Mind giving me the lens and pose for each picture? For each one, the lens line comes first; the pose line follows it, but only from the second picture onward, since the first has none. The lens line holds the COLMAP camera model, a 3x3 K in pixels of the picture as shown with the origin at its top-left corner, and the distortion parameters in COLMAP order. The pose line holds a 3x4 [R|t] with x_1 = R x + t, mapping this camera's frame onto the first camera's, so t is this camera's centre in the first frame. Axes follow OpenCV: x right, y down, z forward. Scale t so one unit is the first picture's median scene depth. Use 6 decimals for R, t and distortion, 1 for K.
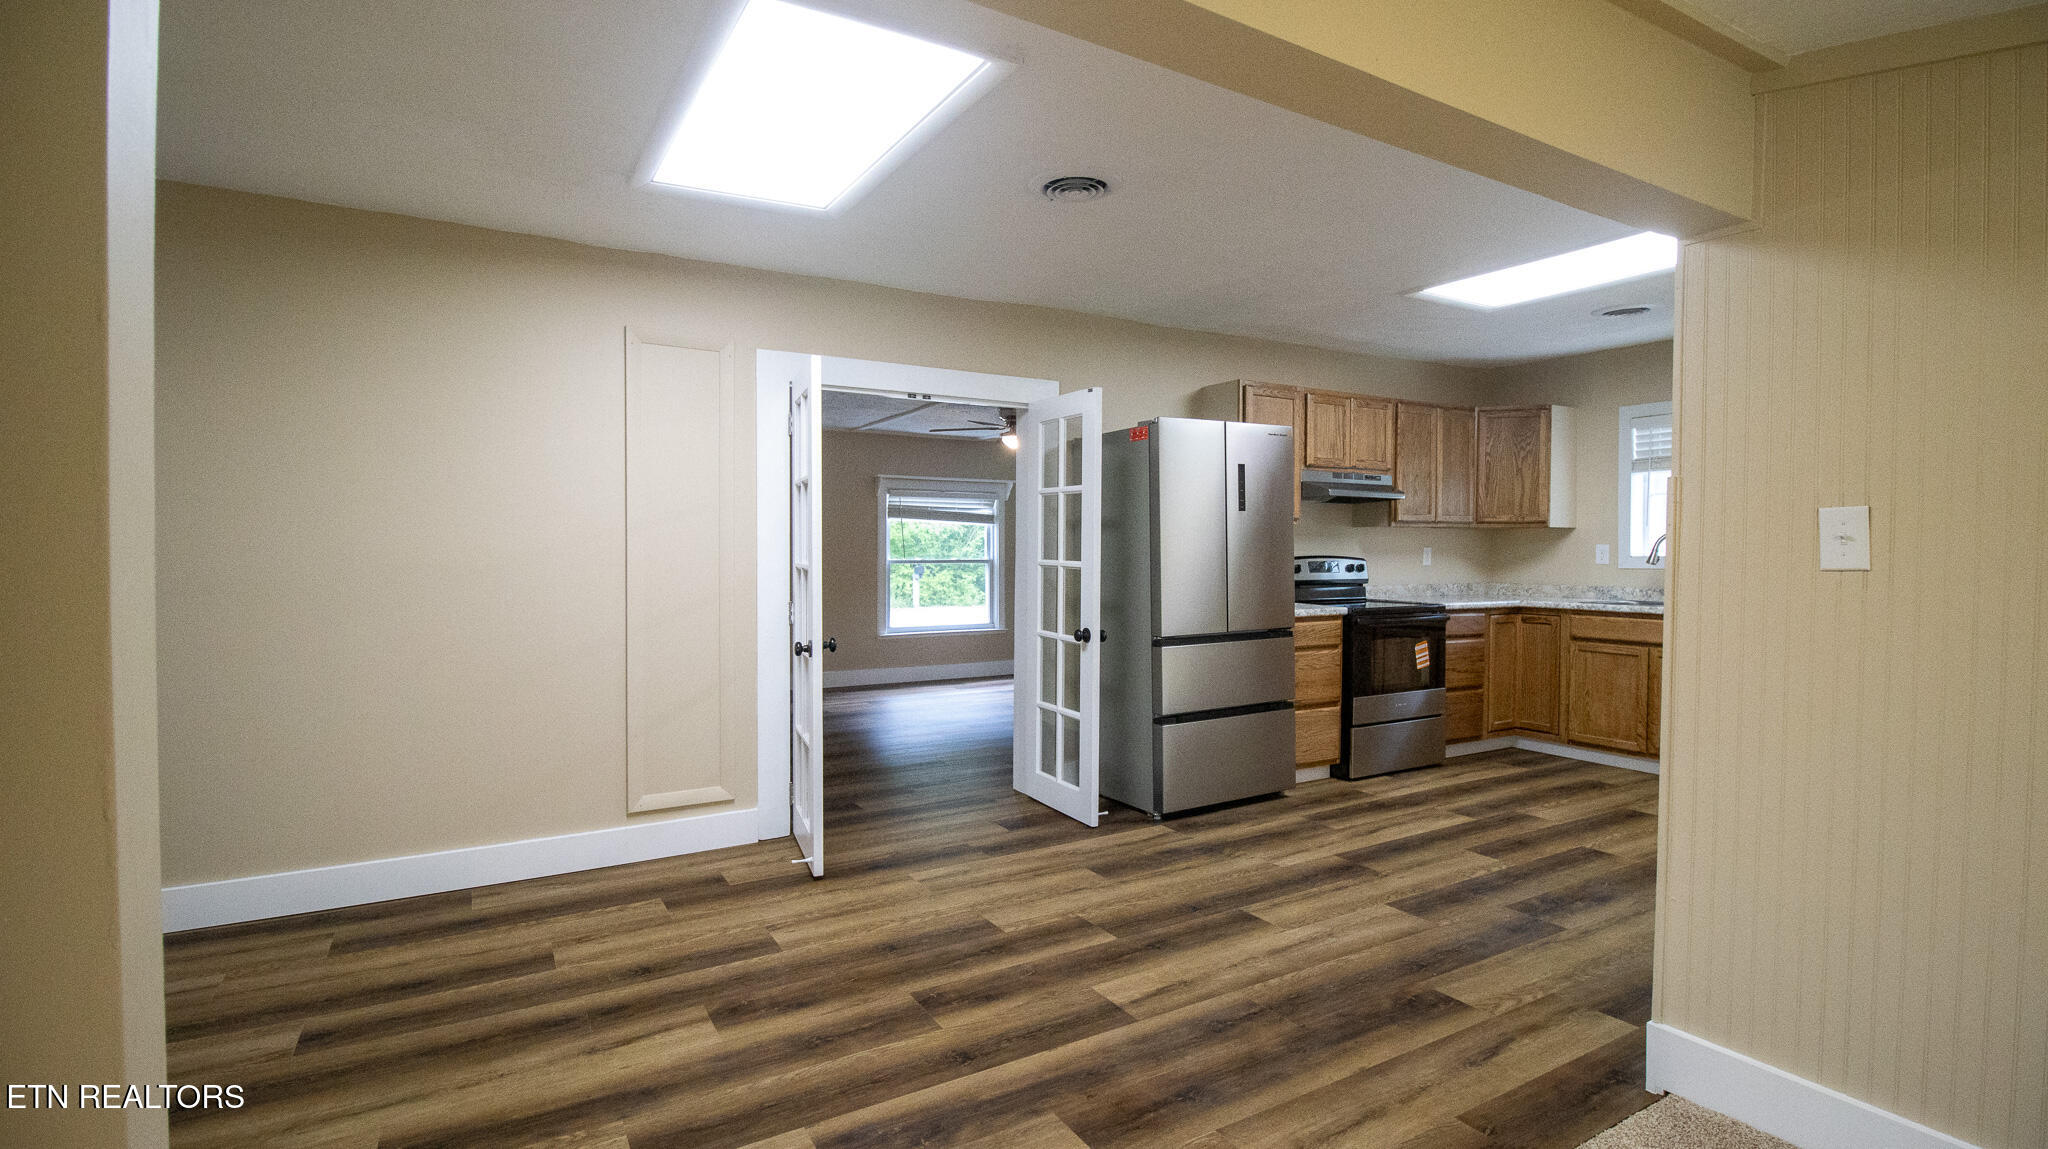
lens RADIAL K [[959.2, 0, 1024.1], [0, 959.2, 567.3], [0, 0, 1]] dist [0.013842, -0.000733]
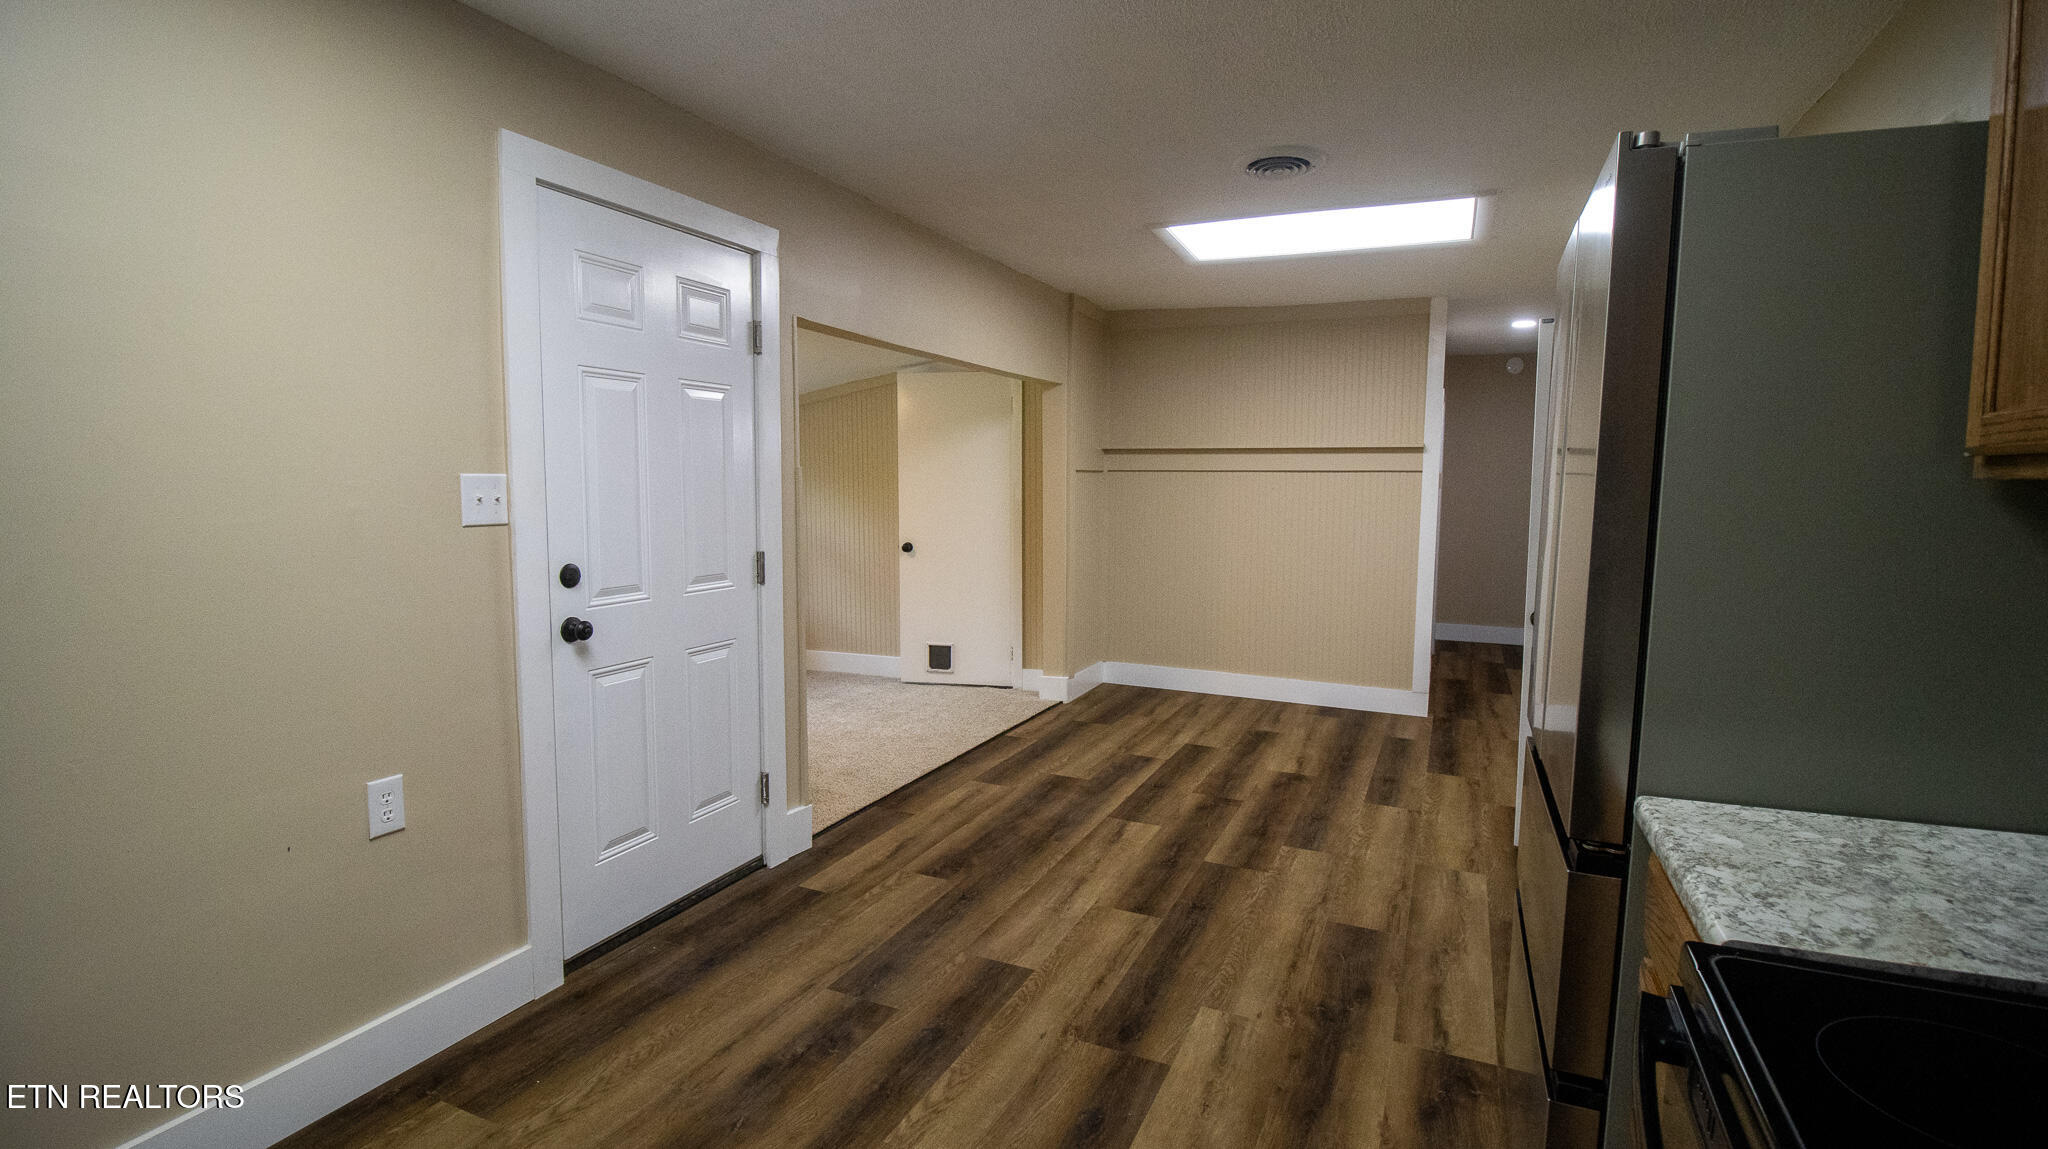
lens RADIAL K [[959.2, 0, 1025.0], [0, 959.2, 571.3], [0, 0, 1]] dist [0.013842, -0.000733]
pose [[-0.817309, 0.042955, -0.574596, 0.917819], [-0.024667, 0.993695, 0.109373, -0.067299], [0.575671, 0.103565, -0.811096, 1.794793]]
